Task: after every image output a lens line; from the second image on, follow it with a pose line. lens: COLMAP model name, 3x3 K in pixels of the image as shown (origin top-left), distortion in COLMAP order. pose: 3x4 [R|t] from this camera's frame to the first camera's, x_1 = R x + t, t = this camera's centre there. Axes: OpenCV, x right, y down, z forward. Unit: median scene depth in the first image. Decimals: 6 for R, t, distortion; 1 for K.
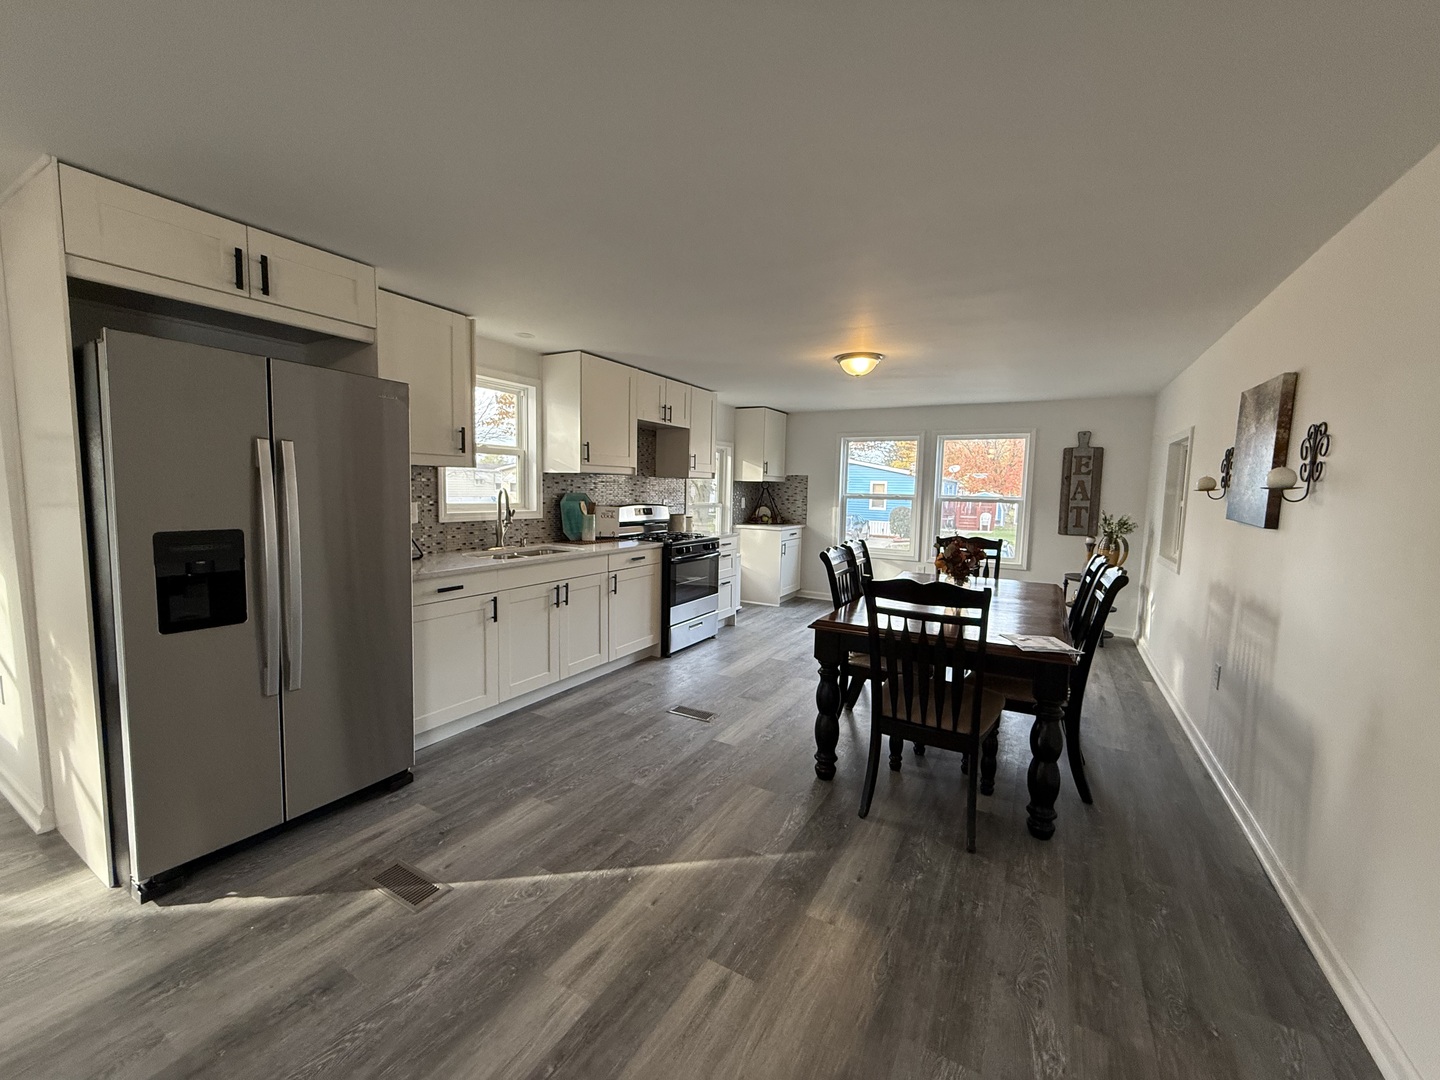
lens RADIAL K [[568.2, 0, 716.4], [0, 568.2, 538.9], [0, 0, 1]] dist [-0.000659, 0.000091]
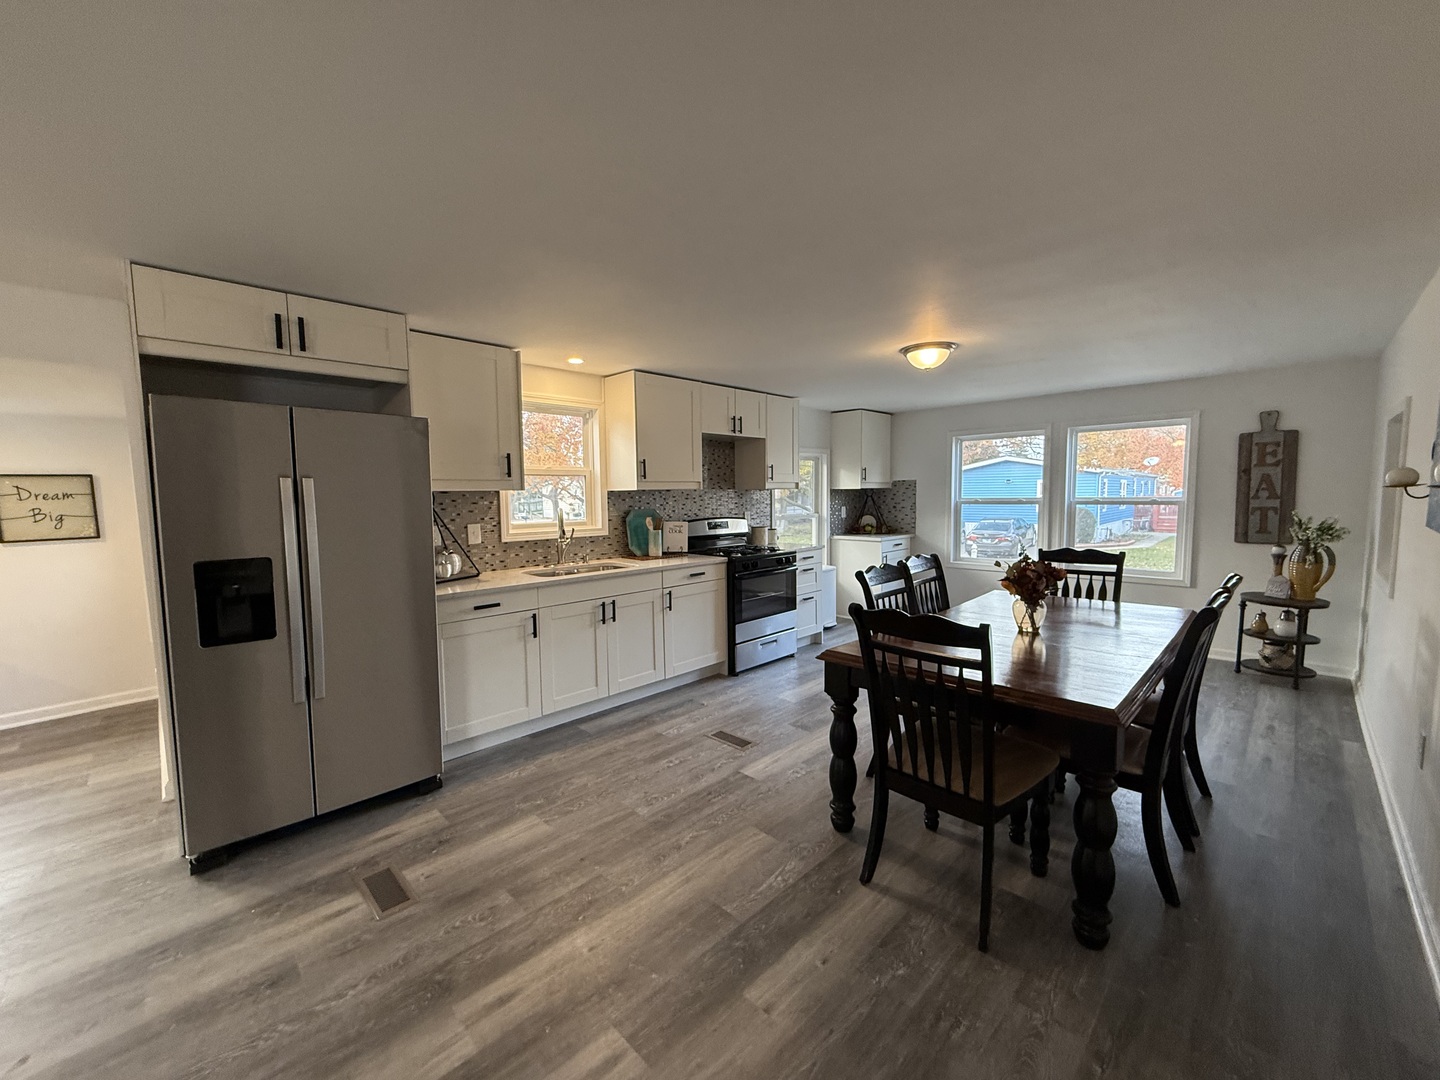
lens RADIAL K [[568.2, 0, 717.1], [0, 568.2, 539.3], [0, 0, 1]] dist [-0.000659, 0.000091]
pose [[0.964387, -0.013725, -0.264139, 0.218532], [0.010436, 0.999850, -0.013852, -0.017440], [0.264290, 0.010602, 0.964385, 0.083018]]
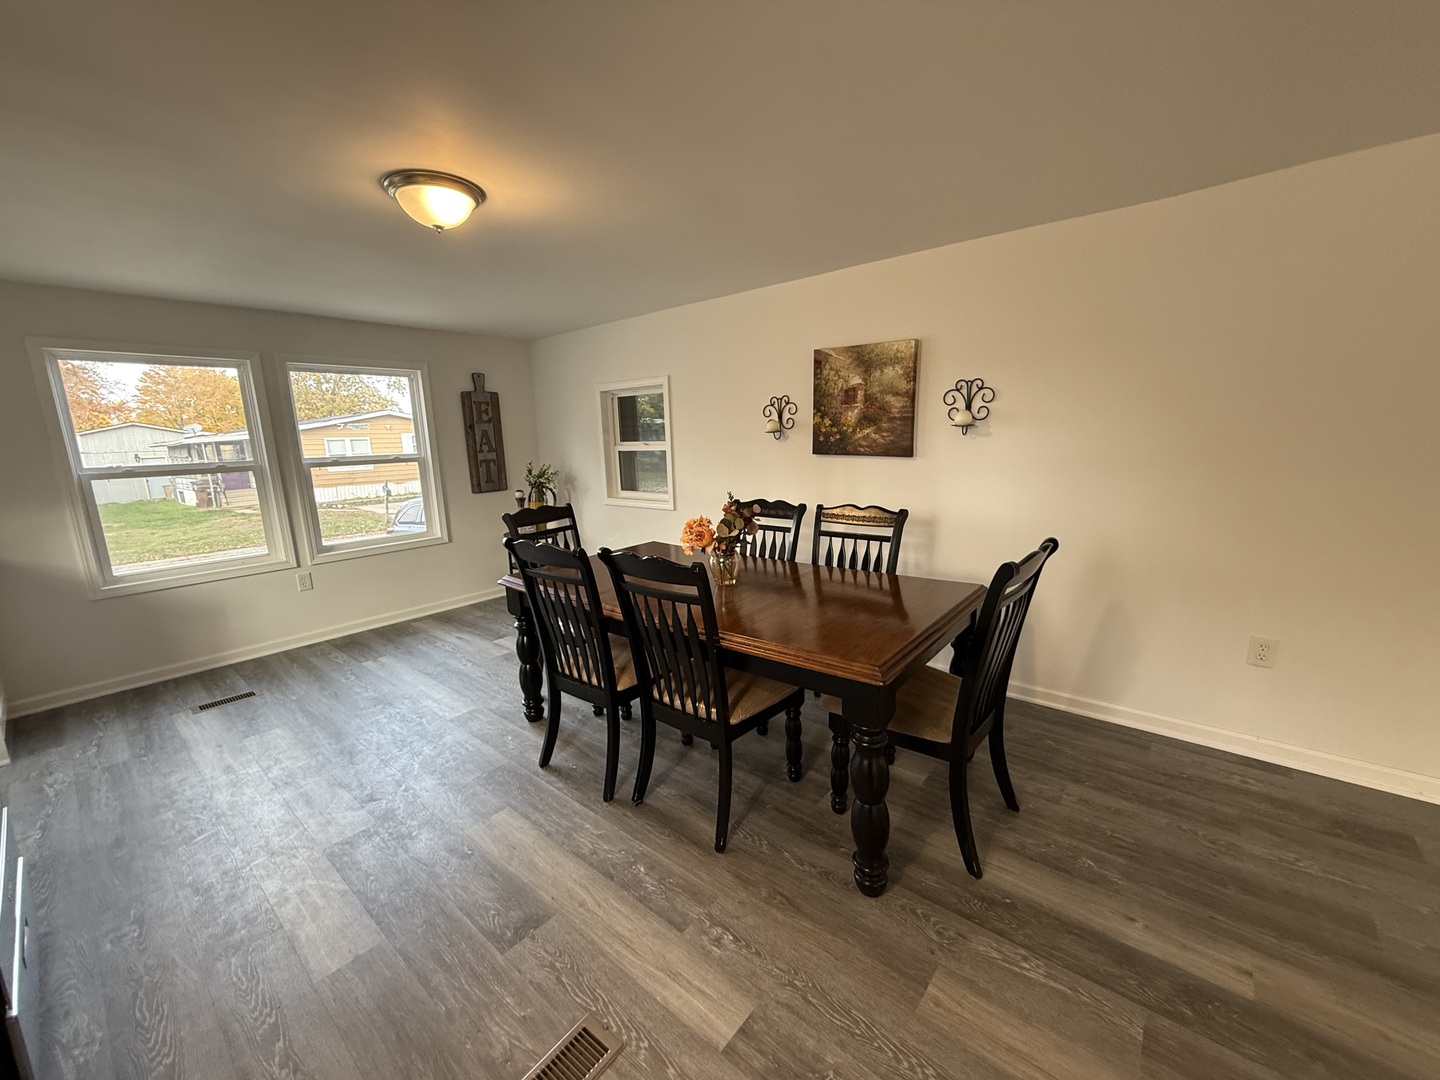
lens RADIAL K [[568.2, 0, 712.4], [0, 568.2, 549.9], [0, 0, 1]] dist [-0.000659, 0.000091]
pose [[0.180567, -0.226185, 0.957202, -0.344123], [0.127415, 0.970378, 0.205263, -0.107439], [-0.975275, 0.084898, 0.204038, 0.911629]]
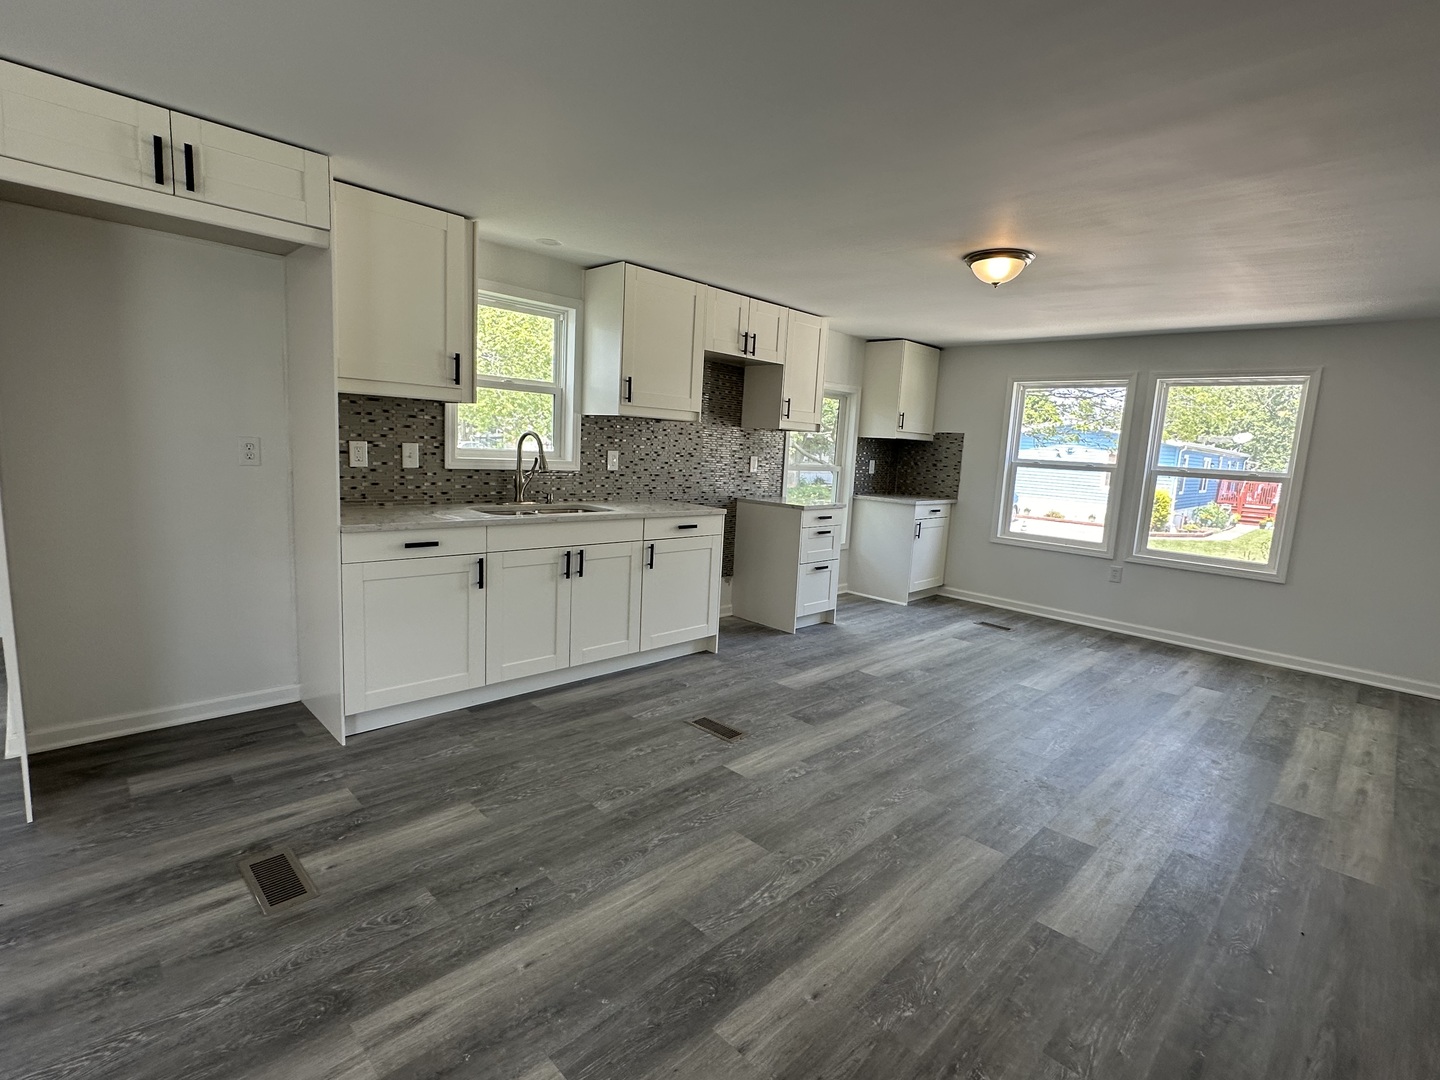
lens RADIAL K [[687.0, 0, 720.6], [0, 687.0, 540.8], [0, 0, 1]] dist [-0.004657, 0.001419]
pose [[0.966122, 0.067239, -0.249175, 0.205452], [-0.056971, 0.997212, 0.048200, 0.007503], [0.251721, -0.032371, 0.967258, 0.118253]]
